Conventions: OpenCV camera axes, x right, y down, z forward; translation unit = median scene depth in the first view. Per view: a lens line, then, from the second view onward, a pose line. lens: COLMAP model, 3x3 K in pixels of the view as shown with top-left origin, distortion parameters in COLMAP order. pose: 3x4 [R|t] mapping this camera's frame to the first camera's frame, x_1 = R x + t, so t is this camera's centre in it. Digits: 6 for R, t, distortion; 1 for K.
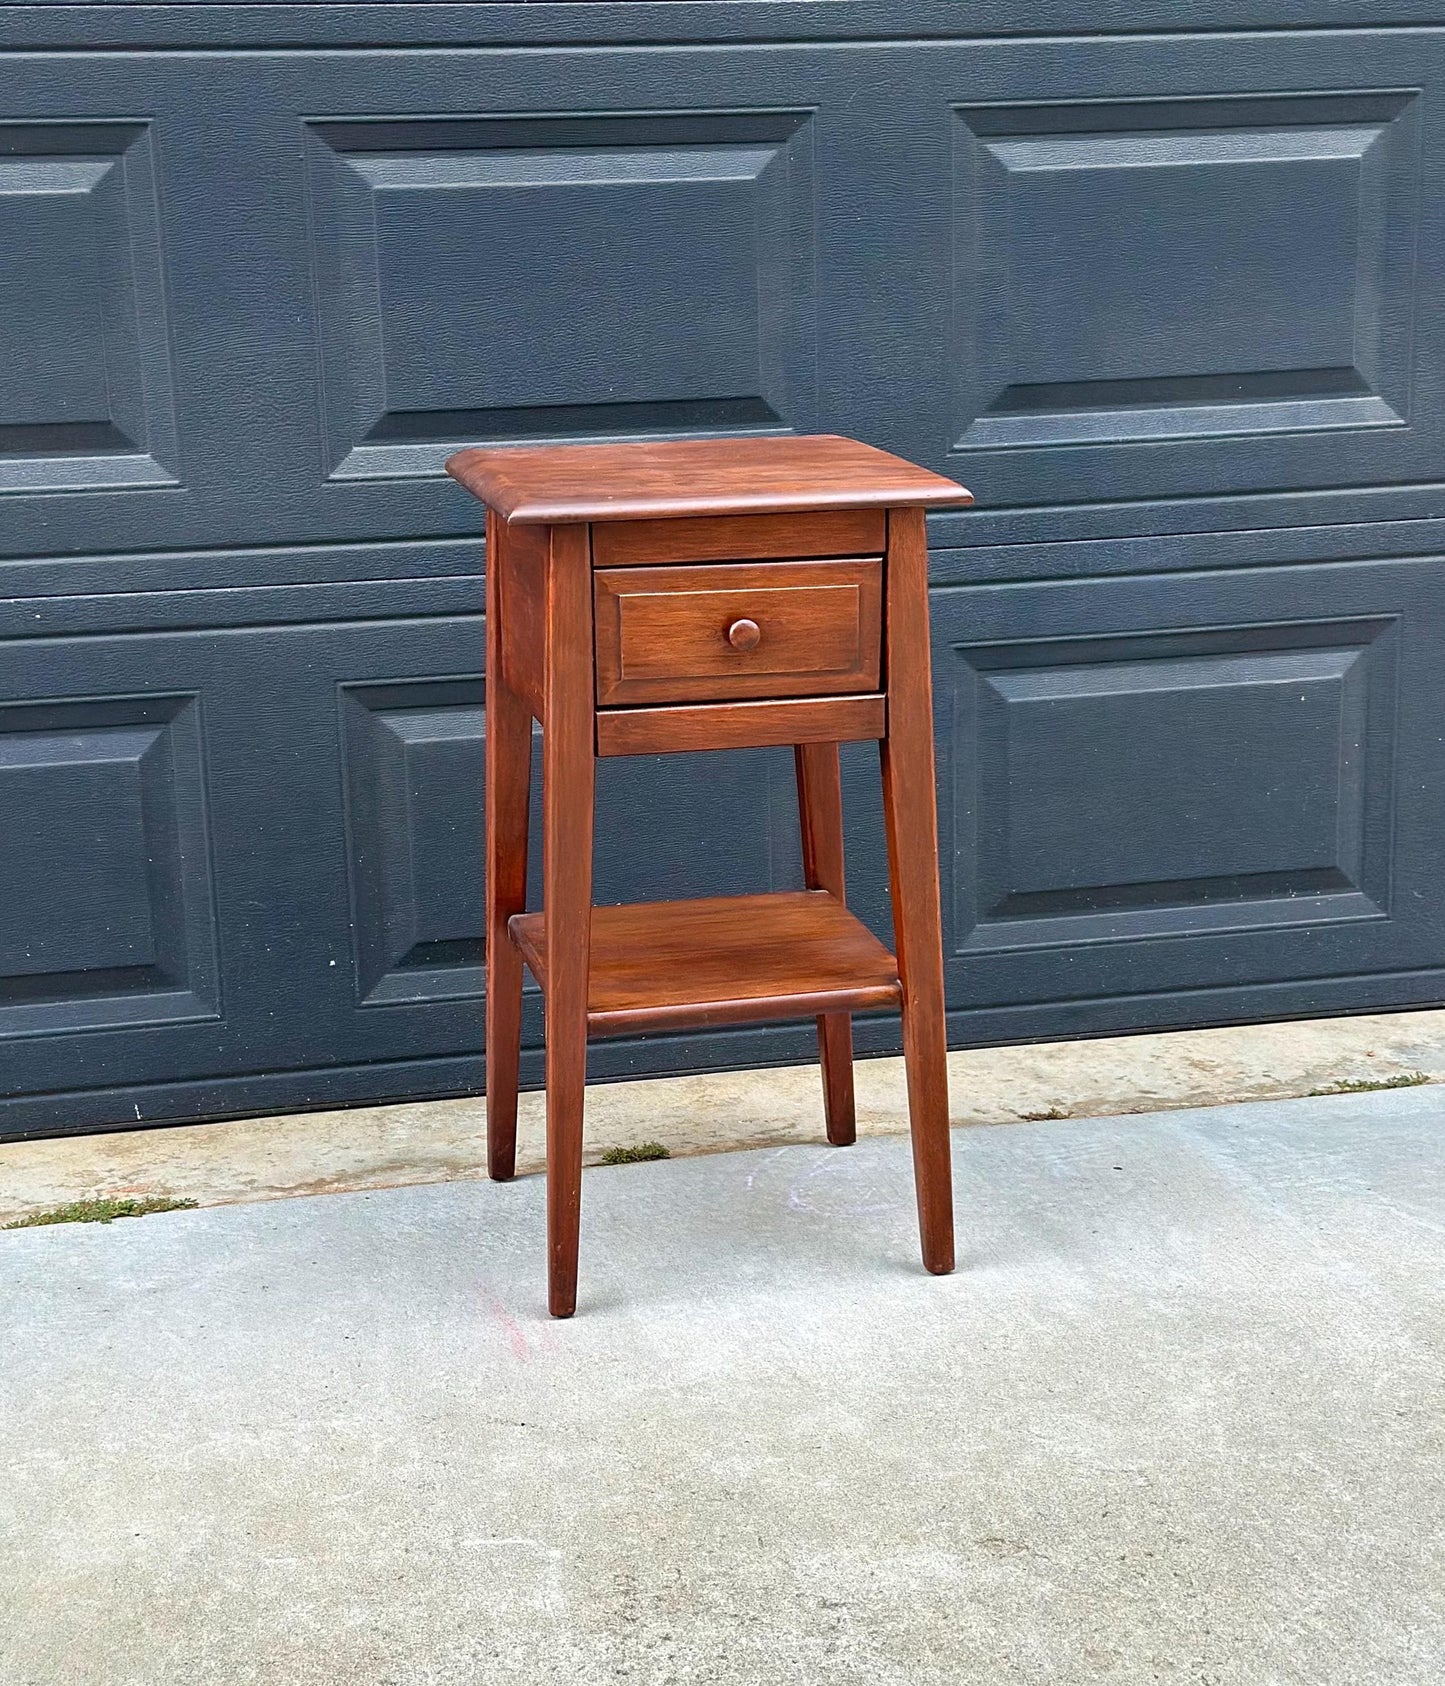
lens RADIAL K [[2890.7, 0, 731.2], [0, 2890.7, 898.8], [0, 0, 1]] dist [0.177491, 0.000000]
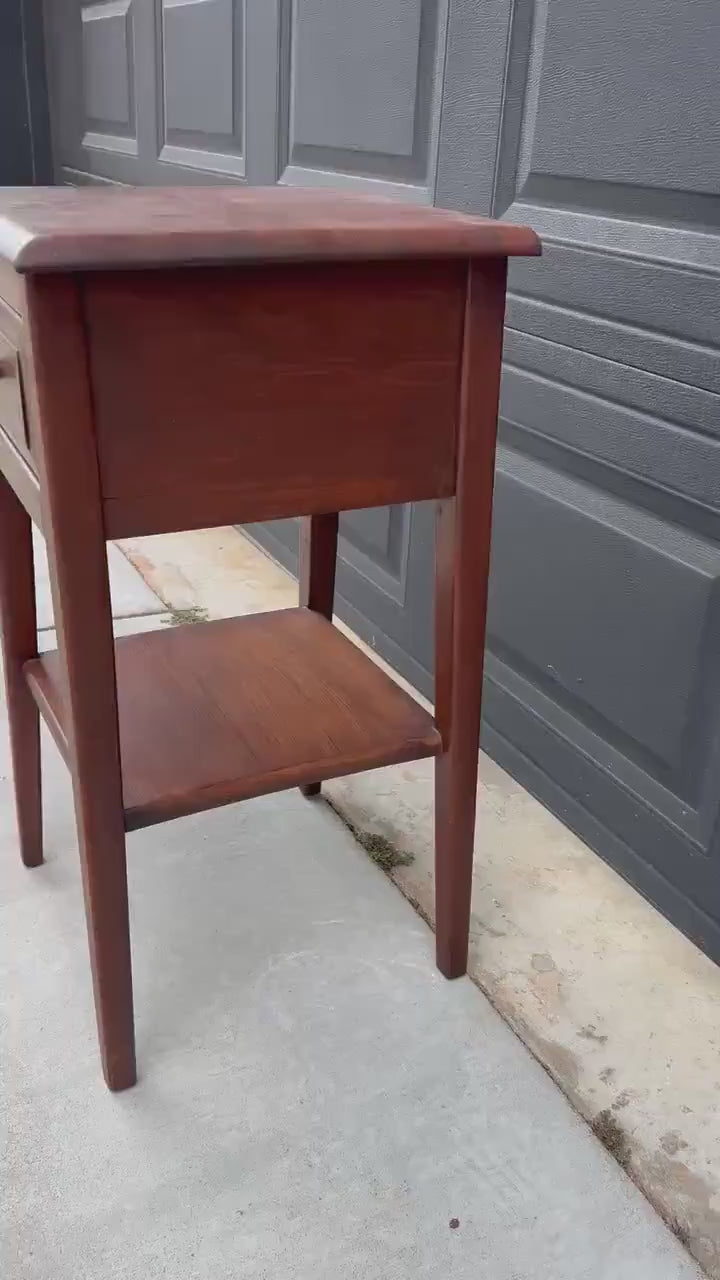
lens RADIAL K [[1116.9, 0, 355.0], [0, 1116.9, 638.7], [0, 0, 1]] dist [0.079831, -0.129651]
pose [[0.218471, 0.447556, -0.867158, 0.325105], [-0.291326, 0.878014, 0.379763, -0.158555], [0.931343, 0.169659, 0.322206, 0.848860]]
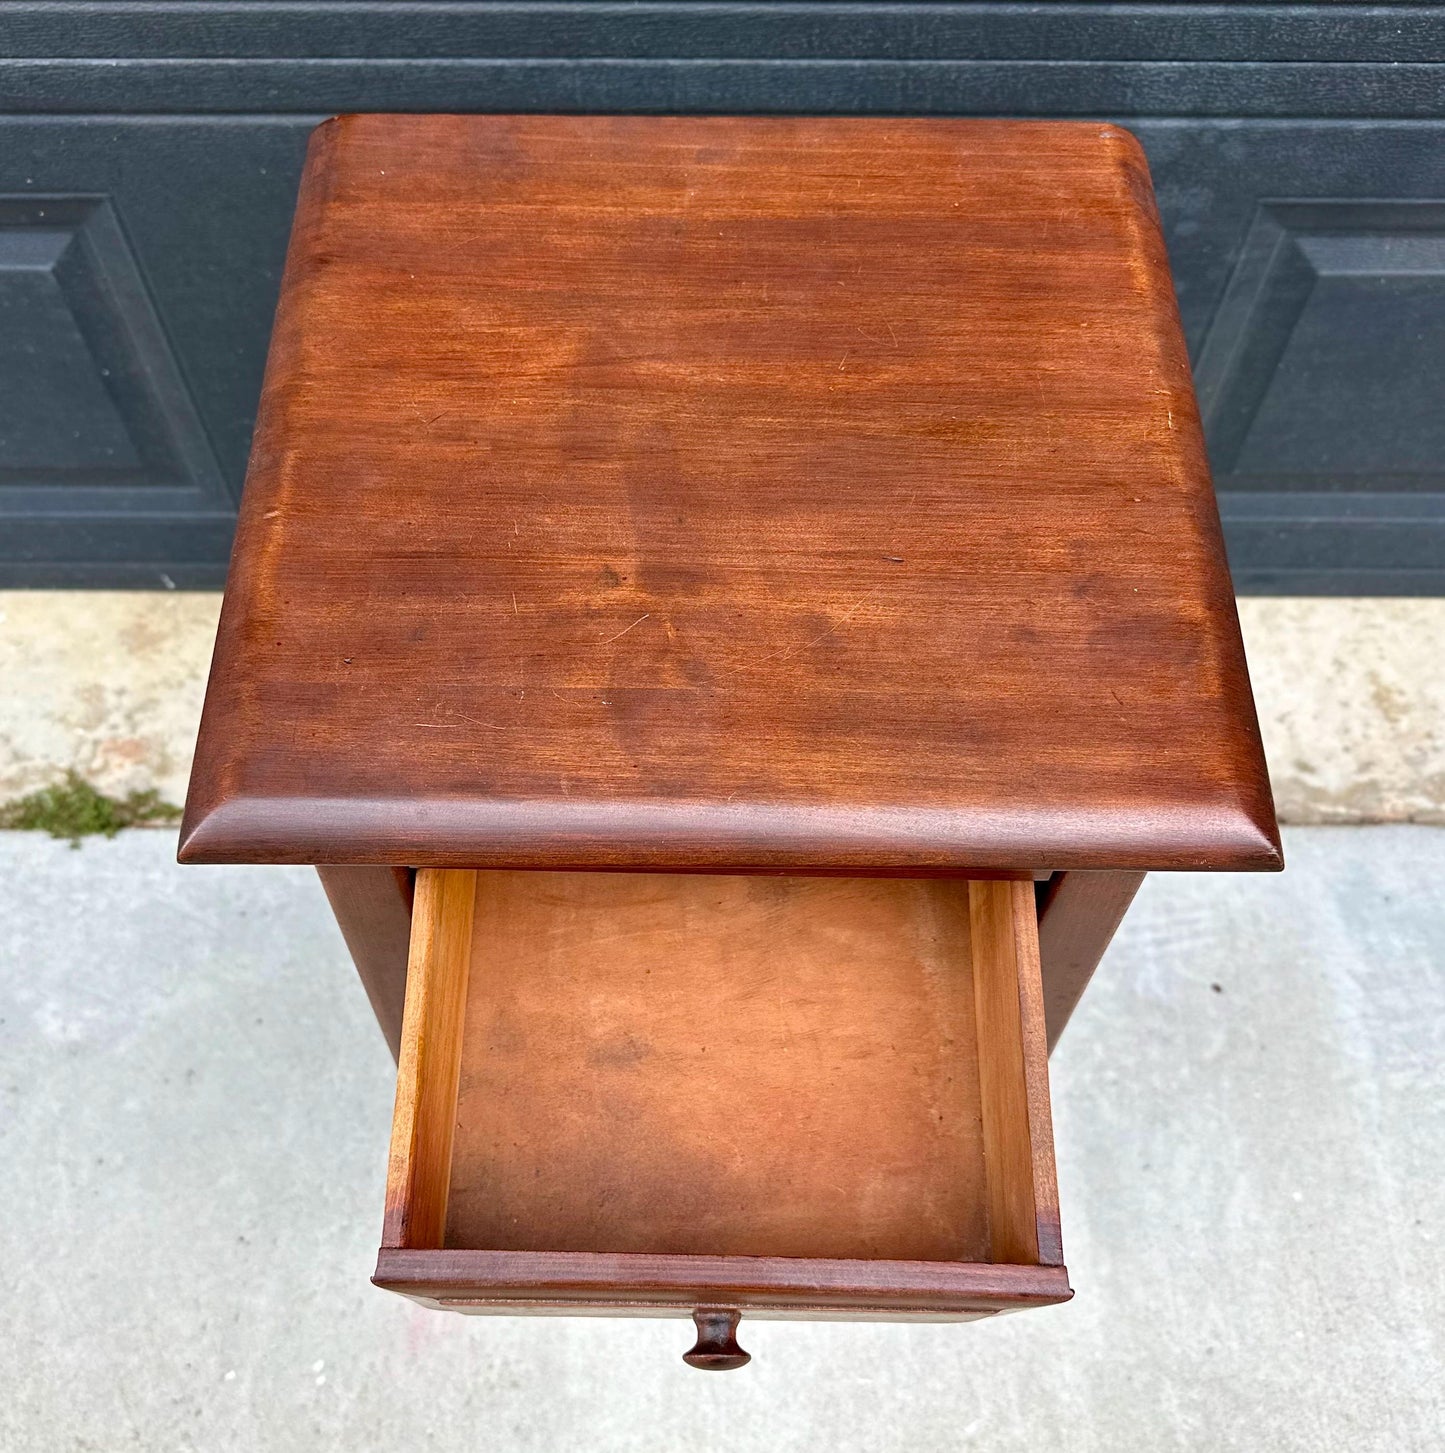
lens RADIAL K [[1523.4, 0, 711.0], [0, 1523.4, 799.7], [0, 0, 1]] dist [-0.002826, 0.000000]
pose [[0.973252, 0.213660, -0.084437, 0.015659], [-0.085999, 0.679636, 0.728491, -0.254407], [0.213036, -0.701744, 0.679831, 0.707982]]
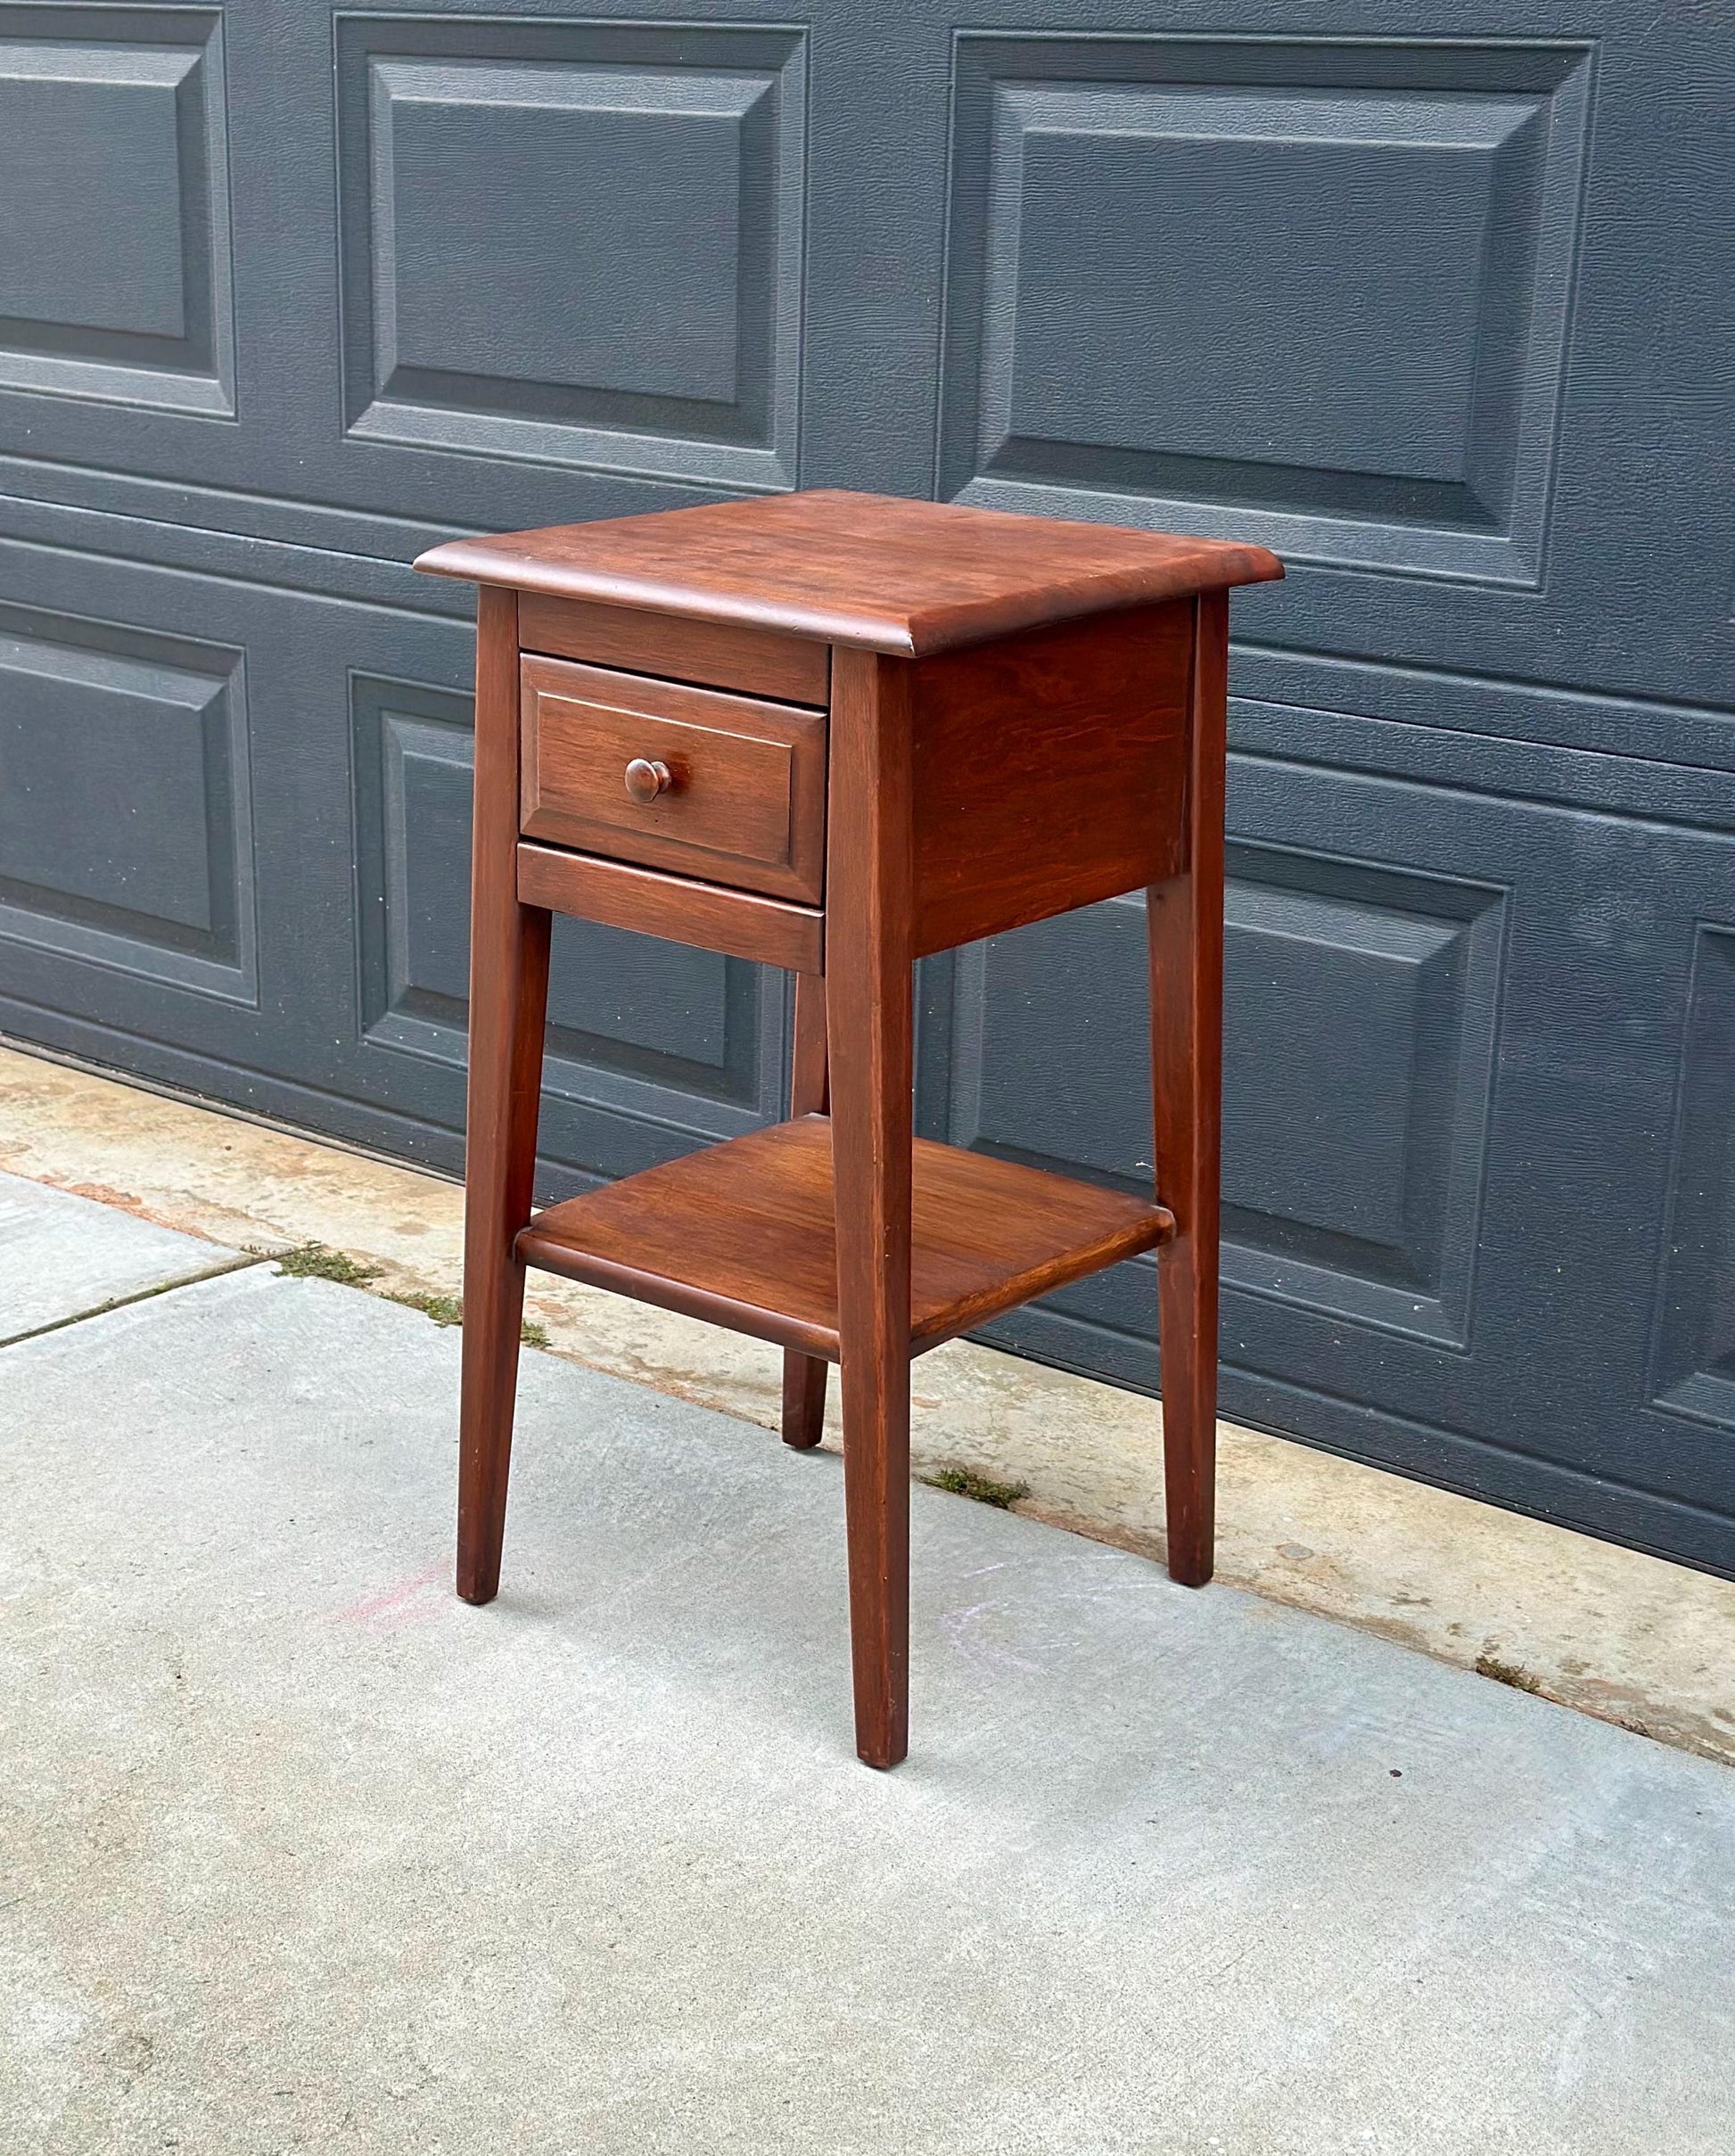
lens RADIAL K [[3418.8, 0, 839.7], [0, 3418.8, 1145.3], [0, 0, 1]] dist [0.171644, 0.000000]
pose [[0.607165, 0.280292, -0.743496, 0.577404], [-0.239426, 0.956762, 0.165168, -0.131344], [0.757645, 0.077728, 0.648022, 0.416608]]
